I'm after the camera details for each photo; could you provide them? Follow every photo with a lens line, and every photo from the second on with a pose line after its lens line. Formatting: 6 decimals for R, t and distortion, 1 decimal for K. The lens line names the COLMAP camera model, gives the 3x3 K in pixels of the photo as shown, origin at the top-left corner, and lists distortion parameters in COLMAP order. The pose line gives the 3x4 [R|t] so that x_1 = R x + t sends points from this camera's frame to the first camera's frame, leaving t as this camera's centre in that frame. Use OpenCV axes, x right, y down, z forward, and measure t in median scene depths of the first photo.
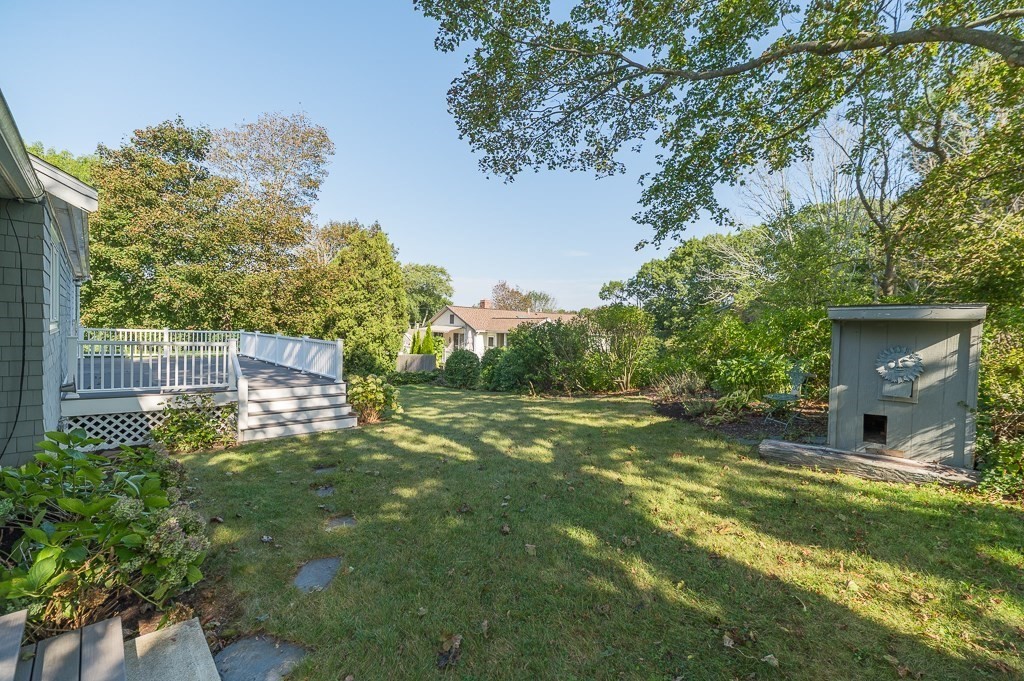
lens RADIAL K [[443.3, 0, 509.9], [0, 443.3, 344.8], [0, 0, 1]] dist [0.000889, -0.001192]
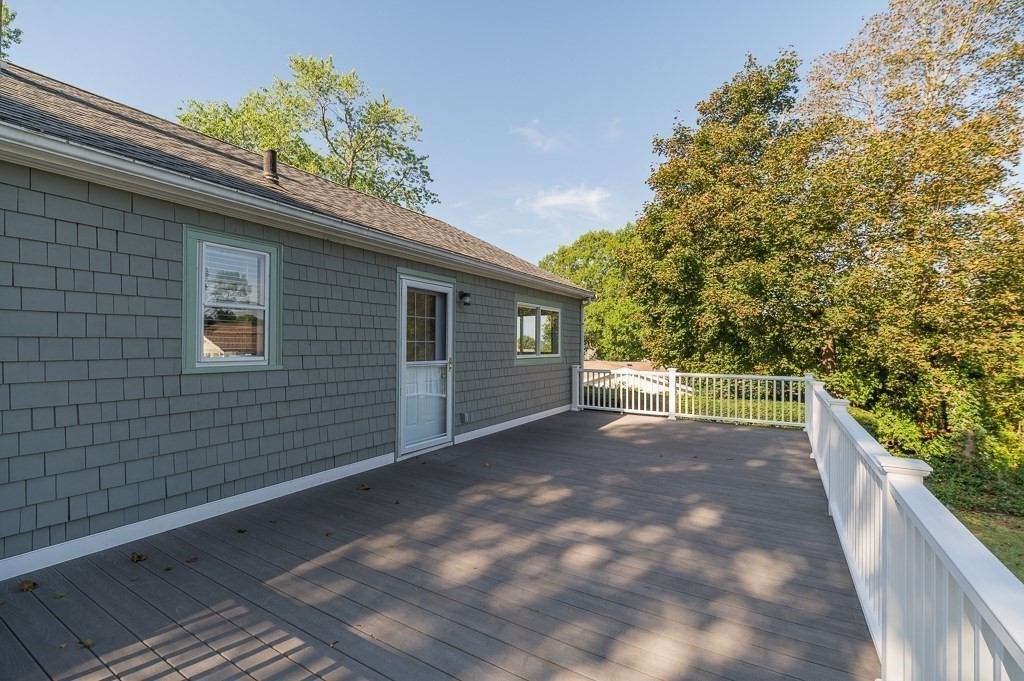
lens RADIAL K [[443.3, 0, 514.6], [0, 443.3, 339.8], [0, 0, 1]] dist [0.000889, -0.001192]
pose [[0.278939, -0.043013, -0.959345, -0.221622], [-0.031043, 0.998070, -0.053776, -0.030897], [0.959807, 0.044782, 0.277066, 0.514334]]
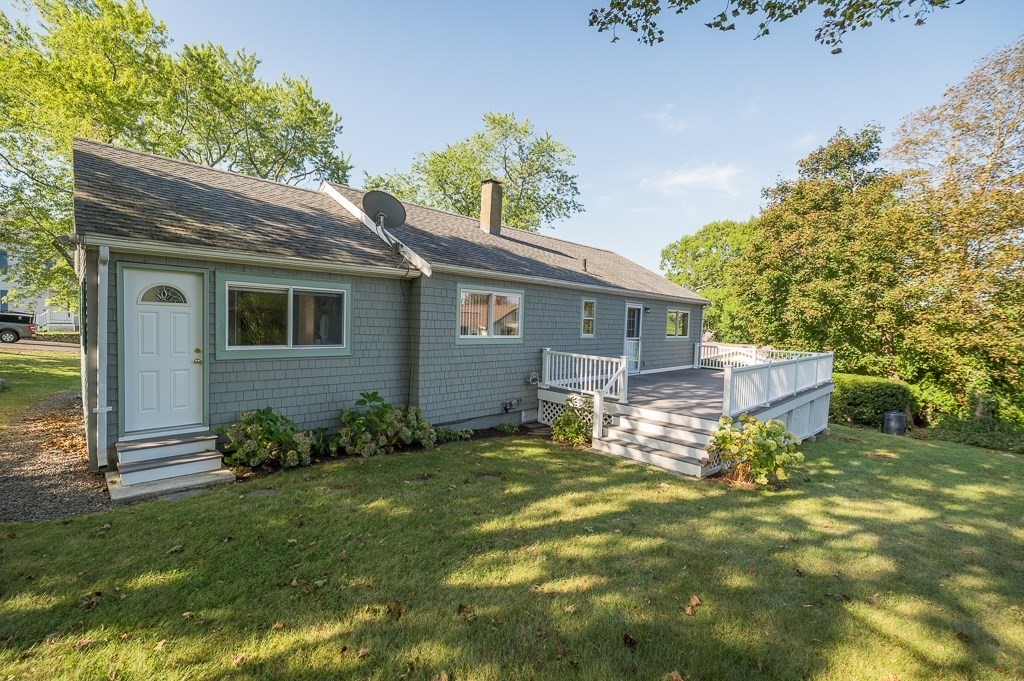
lens RADIAL K [[443.3, 0, 514.6], [0, 443.3, 341.1], [0, 0, 1]] dist [0.000889, -0.001192]
pose [[0.038619, 0.015577, -0.999133, 0.204165], [-0.068448, 0.997571, 0.012907, -0.020762], [0.996907, 0.067890, 0.039592, 0.313373]]
